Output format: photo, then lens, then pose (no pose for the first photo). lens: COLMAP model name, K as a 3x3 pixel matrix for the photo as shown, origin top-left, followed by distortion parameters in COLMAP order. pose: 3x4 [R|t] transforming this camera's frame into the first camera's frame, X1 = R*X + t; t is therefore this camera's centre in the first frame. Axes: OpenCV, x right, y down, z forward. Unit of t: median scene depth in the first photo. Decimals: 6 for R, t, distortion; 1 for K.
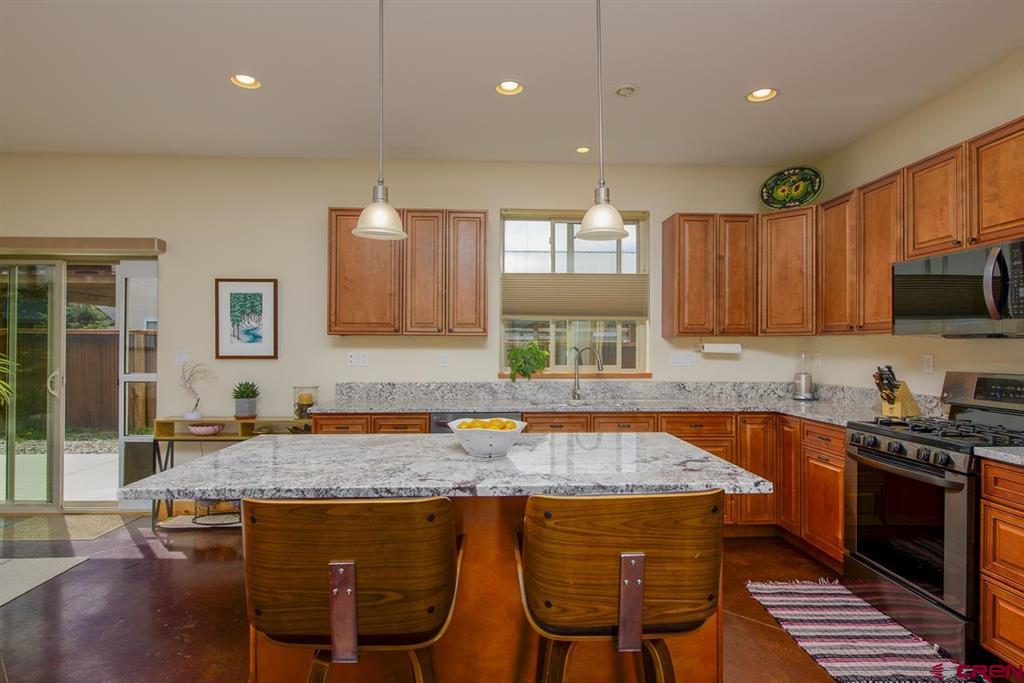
lens RADIAL K [[544.6, 0, 513.9], [0, 544.6, 340.9], [0, 0, 1]] dist [0.005205, 0.001554]
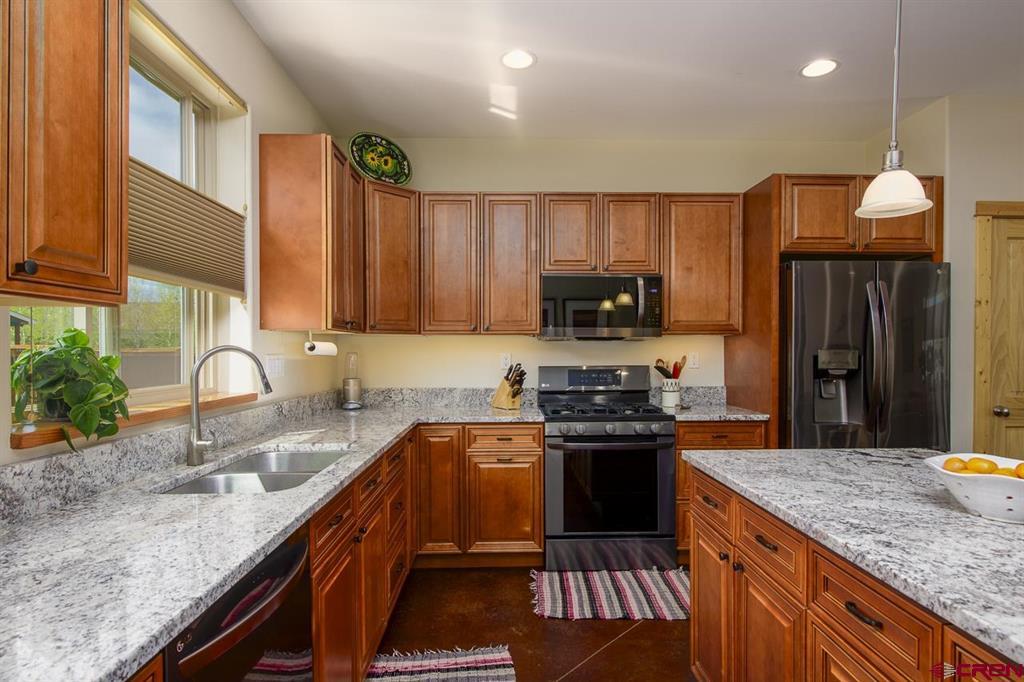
lens RADIAL K [[544.6, 0, 517.9], [0, 544.6, 354.1], [0, 0, 1]] dist [0.005205, 0.001554]
pose [[0.024561, -0.010595, 0.999642, -0.347477], [-0.008307, 0.999907, 0.010802, 0.011499], [-0.999664, -0.008569, 0.024470, 0.788386]]
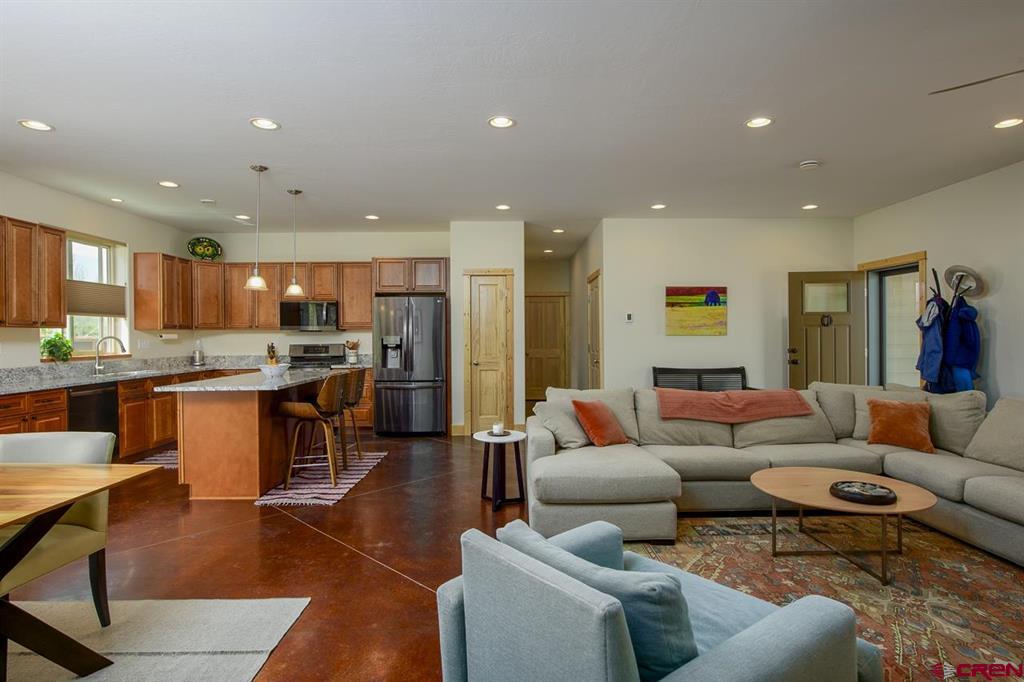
lens RADIAL K [[544.6, 0, 514.3], [0, 544.6, 338.0], [0, 0, 1]] dist [0.005205, 0.001554]
pose [[0.045405, -0.009616, 0.998922, -1.318170], [-0.003522, 0.999946, 0.009786, -0.002852], [-0.998962, -0.003962, 0.045368, -0.125438]]
